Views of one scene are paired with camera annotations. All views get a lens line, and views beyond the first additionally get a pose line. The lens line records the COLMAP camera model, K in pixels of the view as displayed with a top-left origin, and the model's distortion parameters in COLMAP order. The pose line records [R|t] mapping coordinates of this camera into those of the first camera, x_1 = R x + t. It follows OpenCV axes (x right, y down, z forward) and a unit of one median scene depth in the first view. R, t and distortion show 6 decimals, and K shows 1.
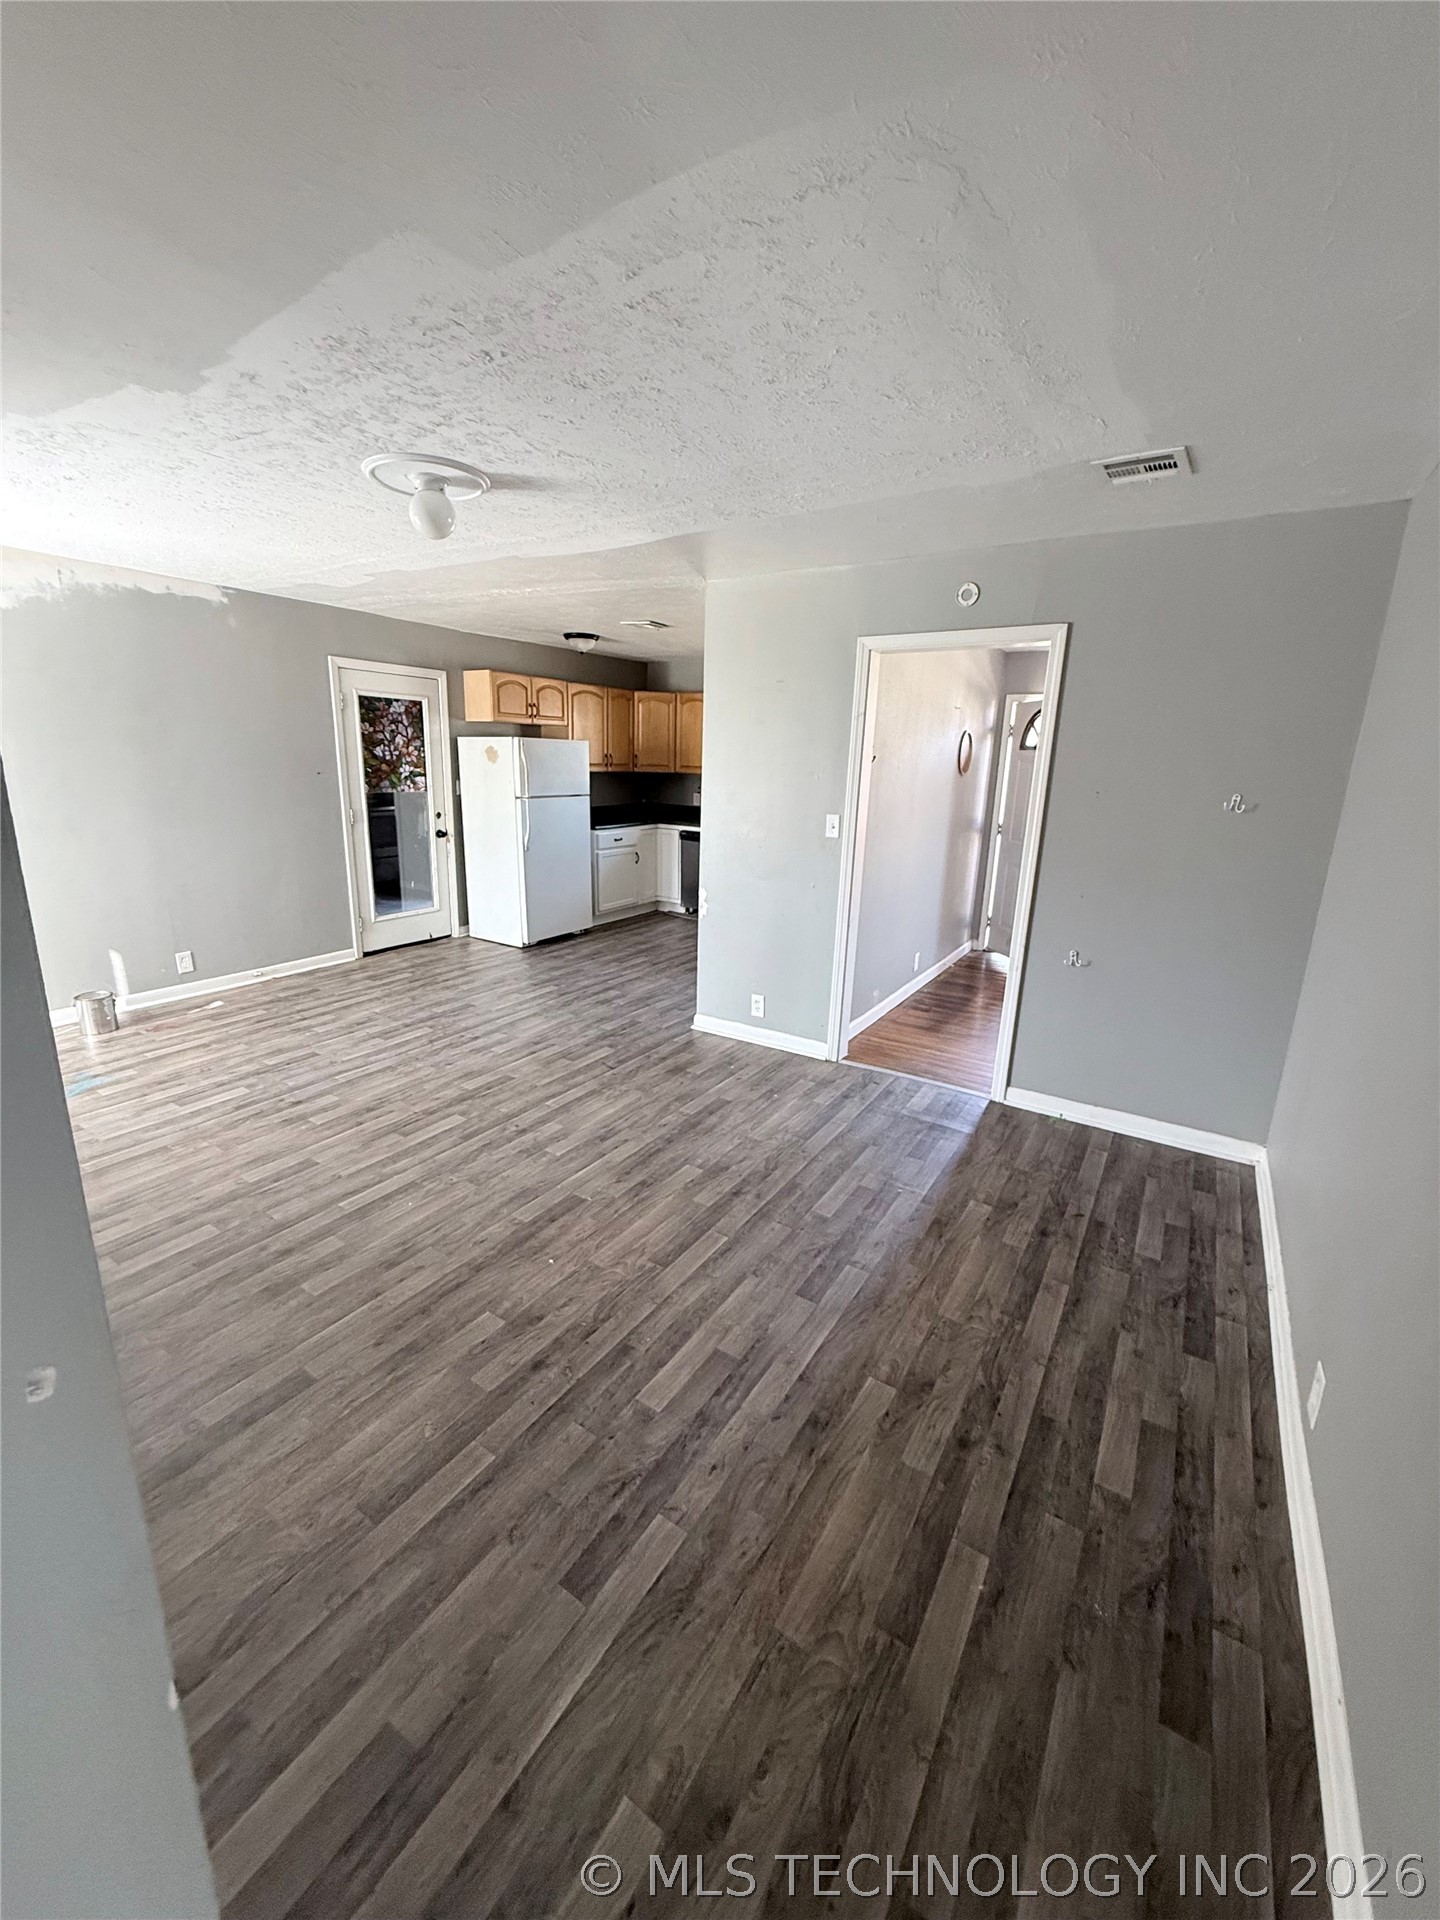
lens RADIAL K [[763.4, 0, 719.2], [0, 763.4, 956.0], [0, 0, 1]] dist [0.001297, 0.000409]
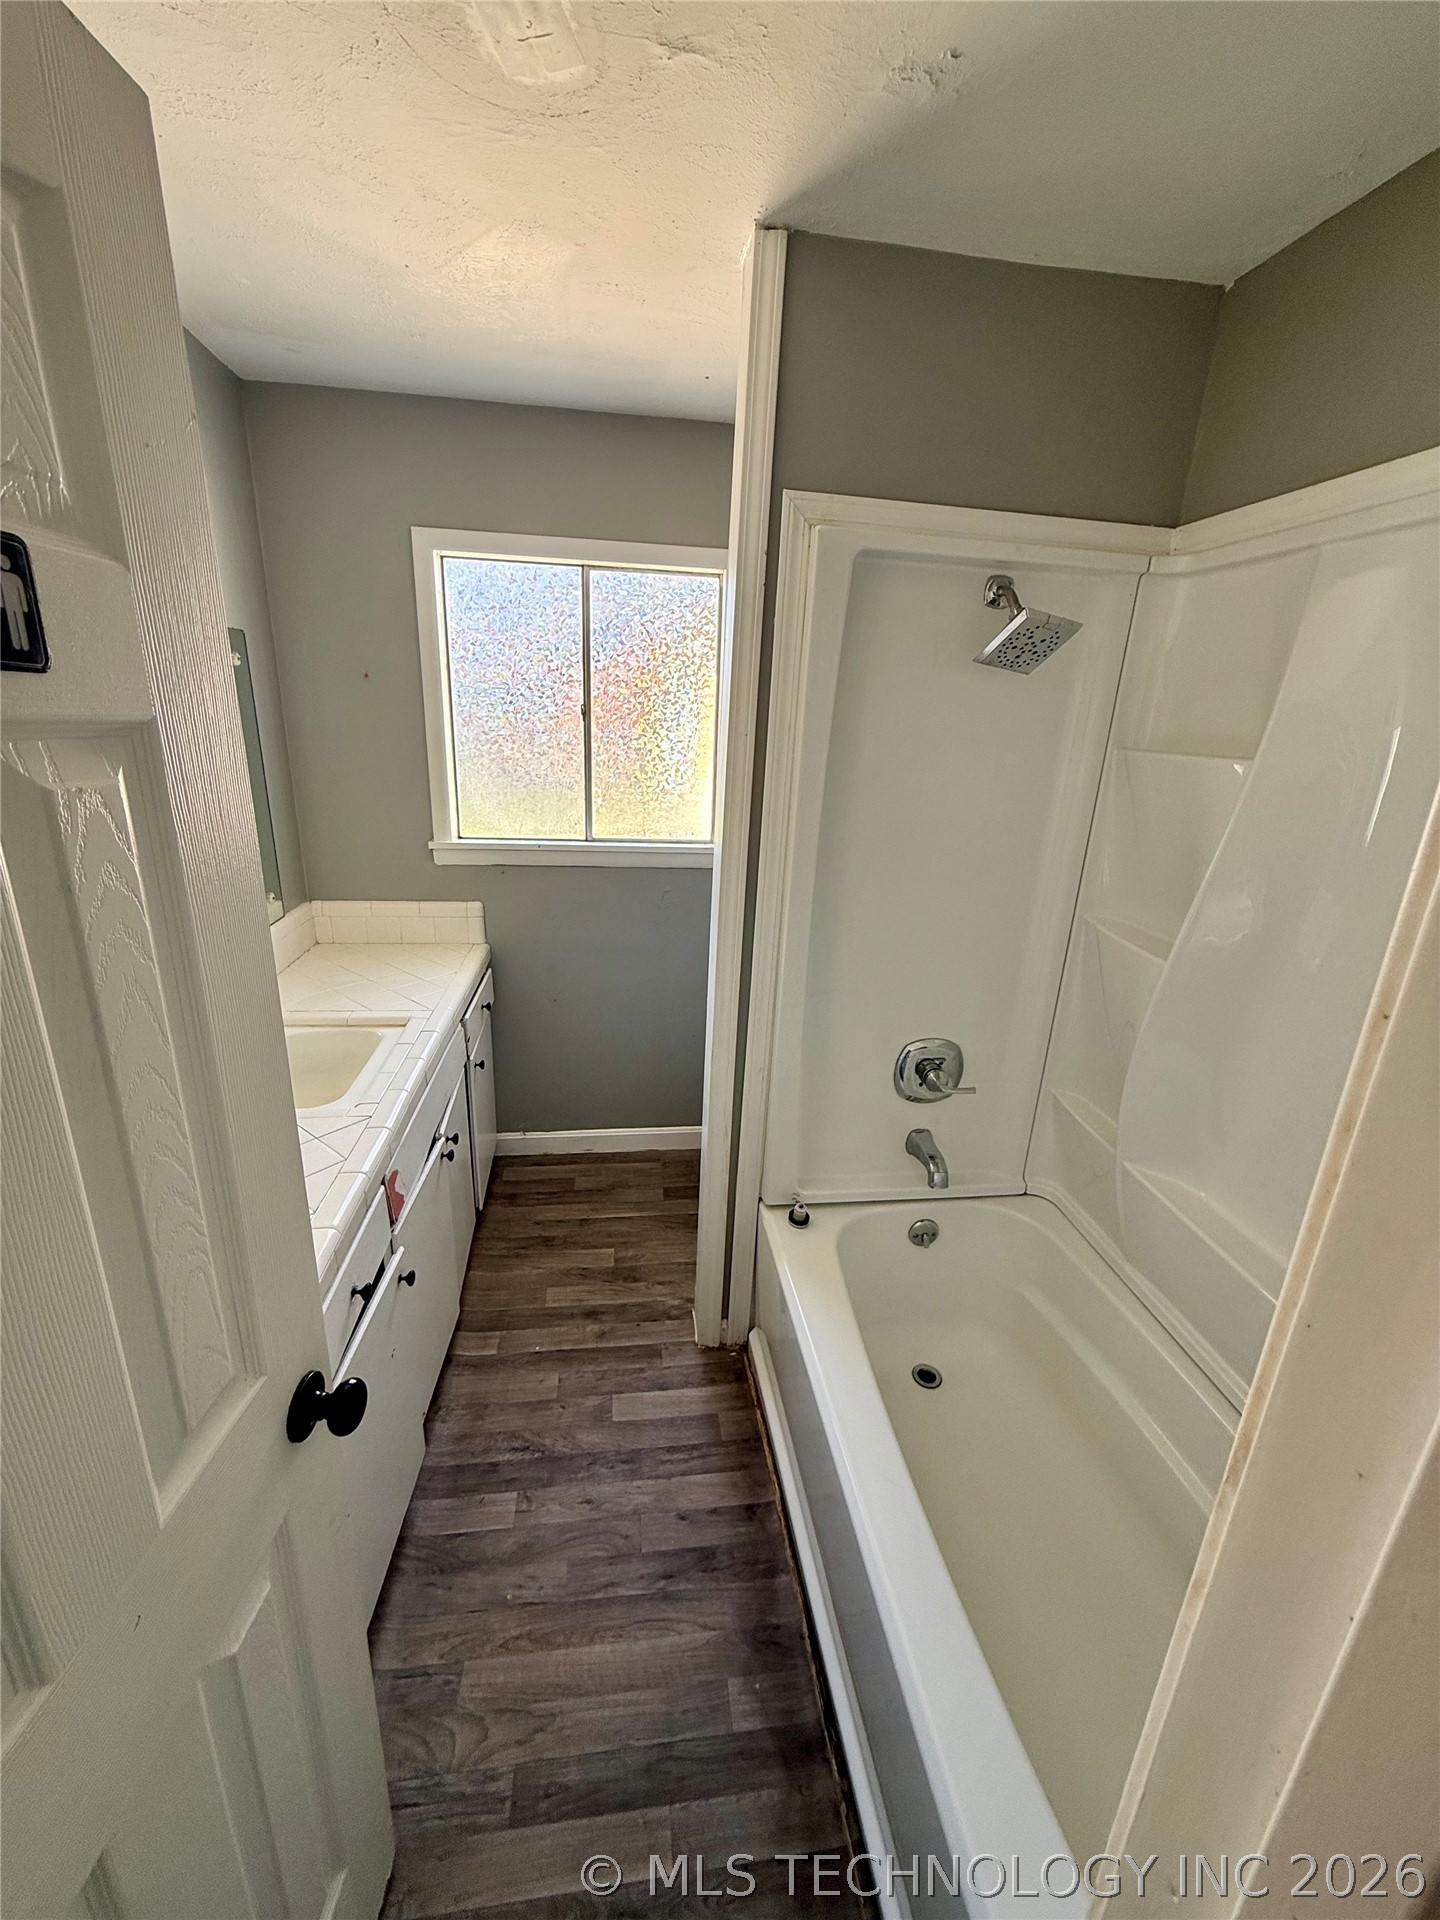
lens RADIAL K [[763.4, 0, 717.6], [0, 763.4, 958.6], [0, 0, 1]] dist [0.001297, 0.000409]
pose [[0.639839, 0.229714, -0.733374, 0.666537], [-0.209303, 0.970296, 0.121316, -0.144782], [0.739458, 0.075875, 0.668913, 0.445765]]
